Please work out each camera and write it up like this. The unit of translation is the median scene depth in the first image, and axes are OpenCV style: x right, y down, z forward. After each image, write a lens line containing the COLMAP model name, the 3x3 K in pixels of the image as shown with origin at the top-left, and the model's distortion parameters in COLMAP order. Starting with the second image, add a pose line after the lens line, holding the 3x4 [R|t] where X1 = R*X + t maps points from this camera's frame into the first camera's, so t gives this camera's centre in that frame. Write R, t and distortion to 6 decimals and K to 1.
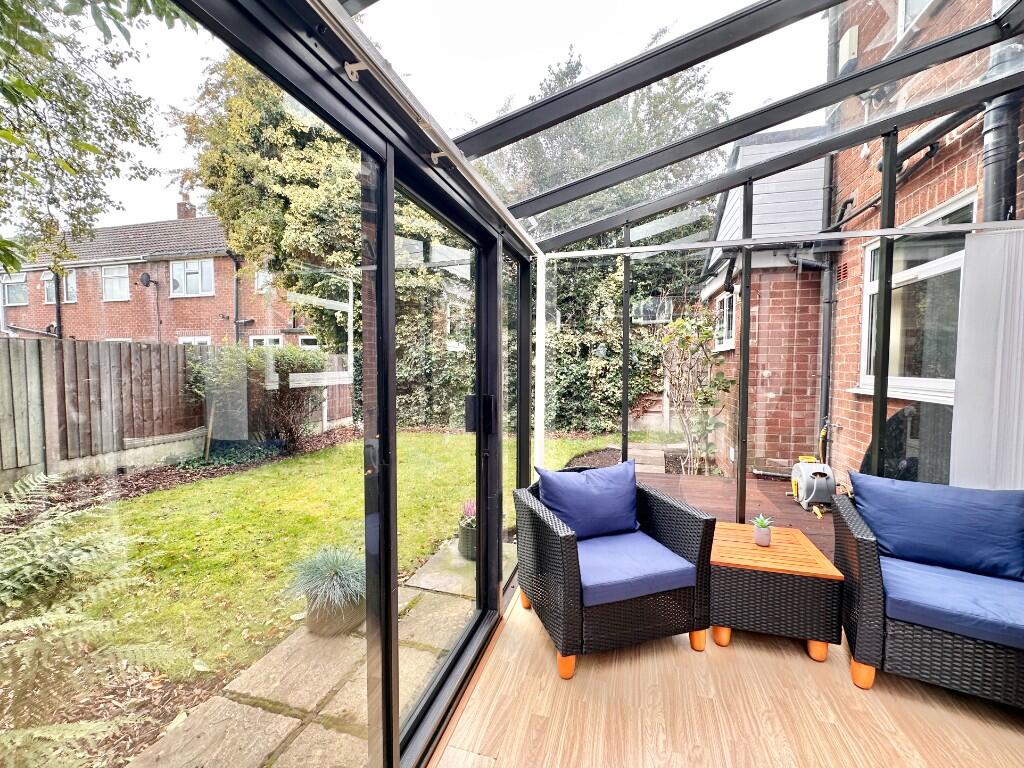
lens RADIAL K [[414.4, 0, 516.6], [0, 414.4, 387.2], [0, 0, 1]] dist [-0.005109, 0.000951]
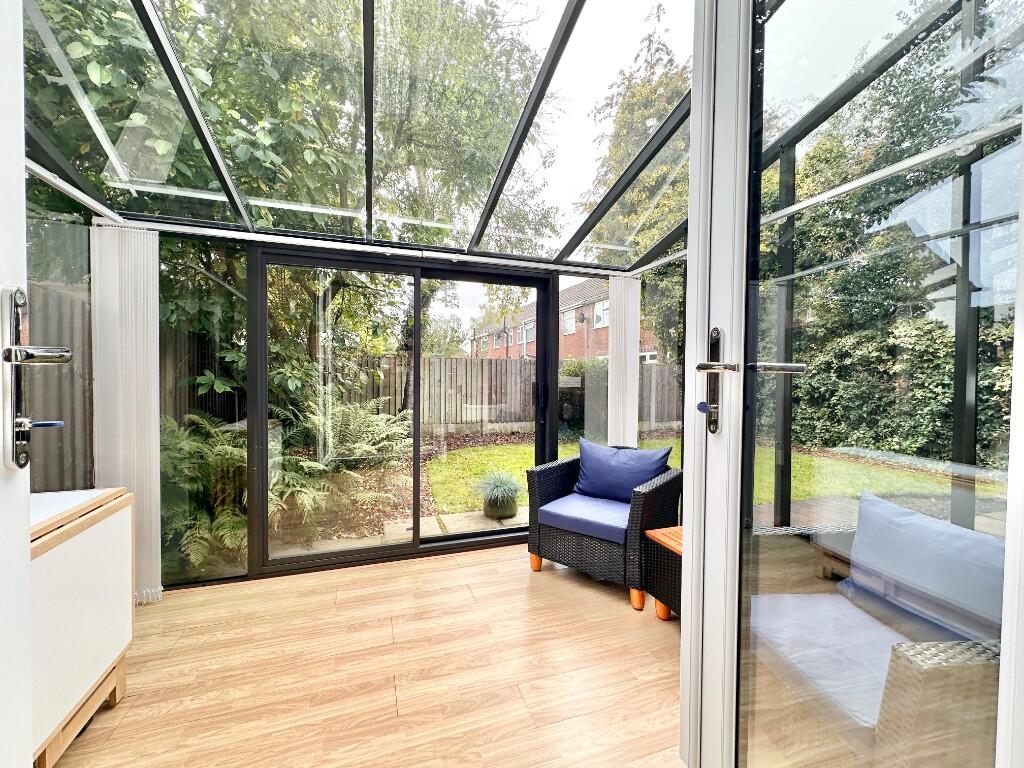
lens RADIAL K [[414.4, 0, 521.2], [0, 414.4, 379.0], [0, 0, 1]] dist [-0.005109, 0.000951]
pose [[0.569849, 0.003227, -0.821743, 0.278020], [-0.051117, 0.998195, -0.031528, 0.014831], [0.820158, 0.059971, 0.568985, 0.017551]]
